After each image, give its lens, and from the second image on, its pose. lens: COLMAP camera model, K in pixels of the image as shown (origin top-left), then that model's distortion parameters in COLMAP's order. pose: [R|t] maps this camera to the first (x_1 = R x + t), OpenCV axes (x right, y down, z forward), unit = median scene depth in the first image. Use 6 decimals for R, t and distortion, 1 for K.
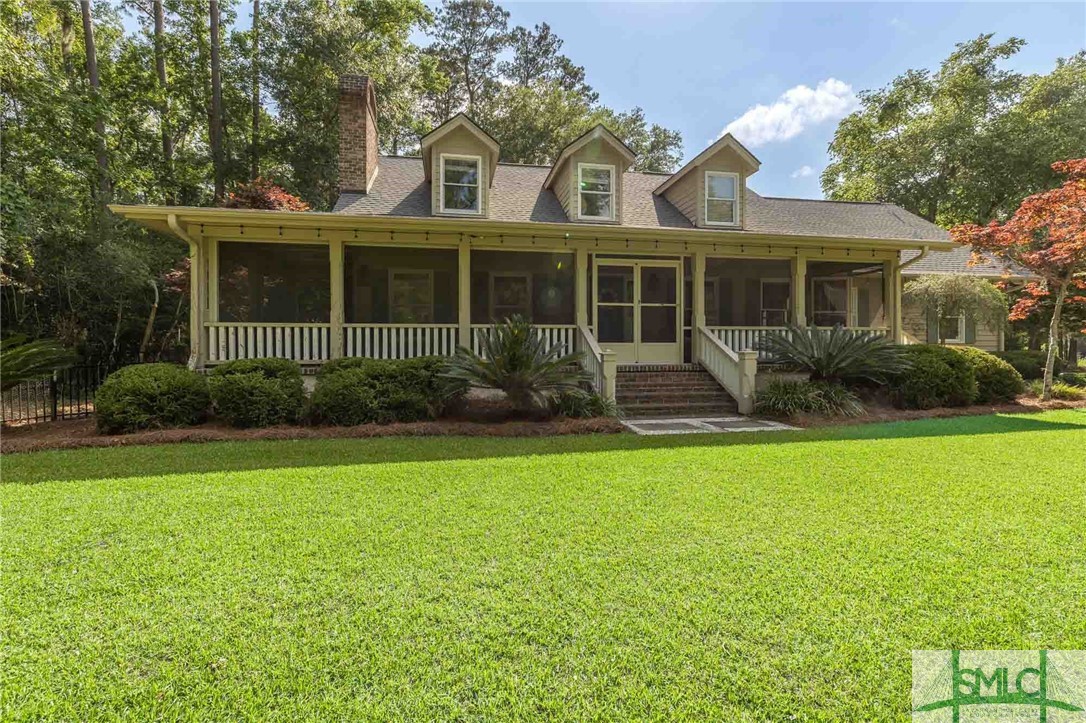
lens RADIAL K [[486.5, 0, 541.1], [0, 486.5, 352.1], [0, 0, 1]] dist [0.002272, -0.000129]
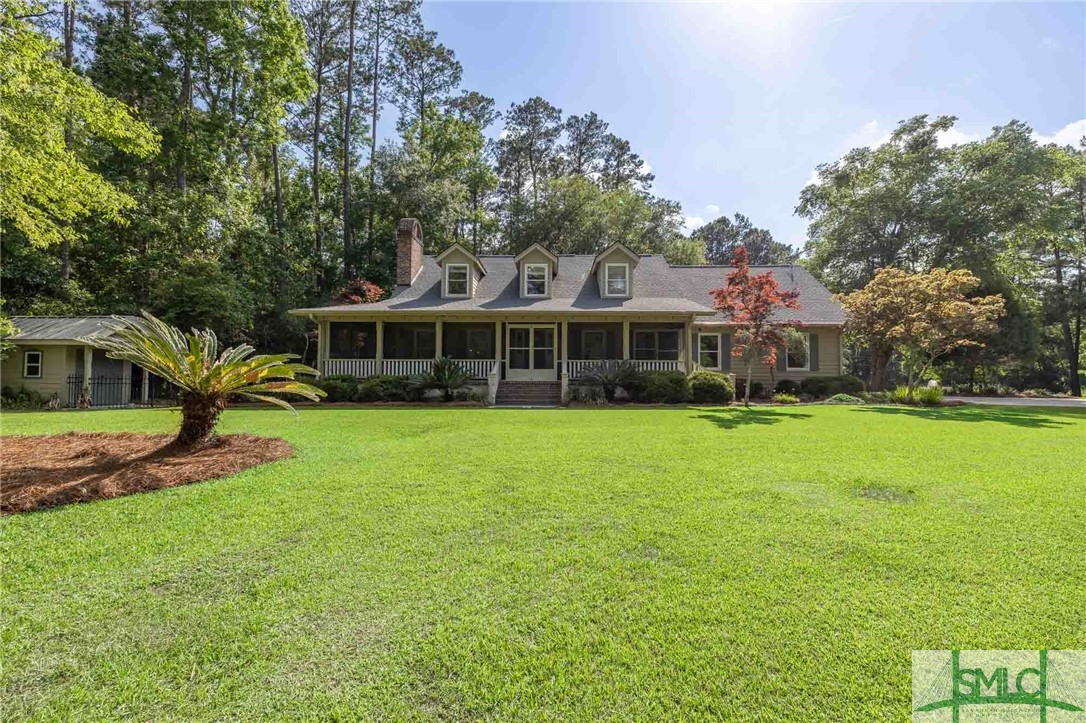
lens RADIAL K [[467.3, 0, 543.0], [0, 467.3, 361.5], [0, 0, 1]] dist [-0.000076, -0.000157]
pose [[0.978060, -0.000261, -0.208324, 0.252071], [-0.008427, 0.999131, -0.040815, 0.009963], [0.208153, 0.041675, 0.977208, -0.300222]]
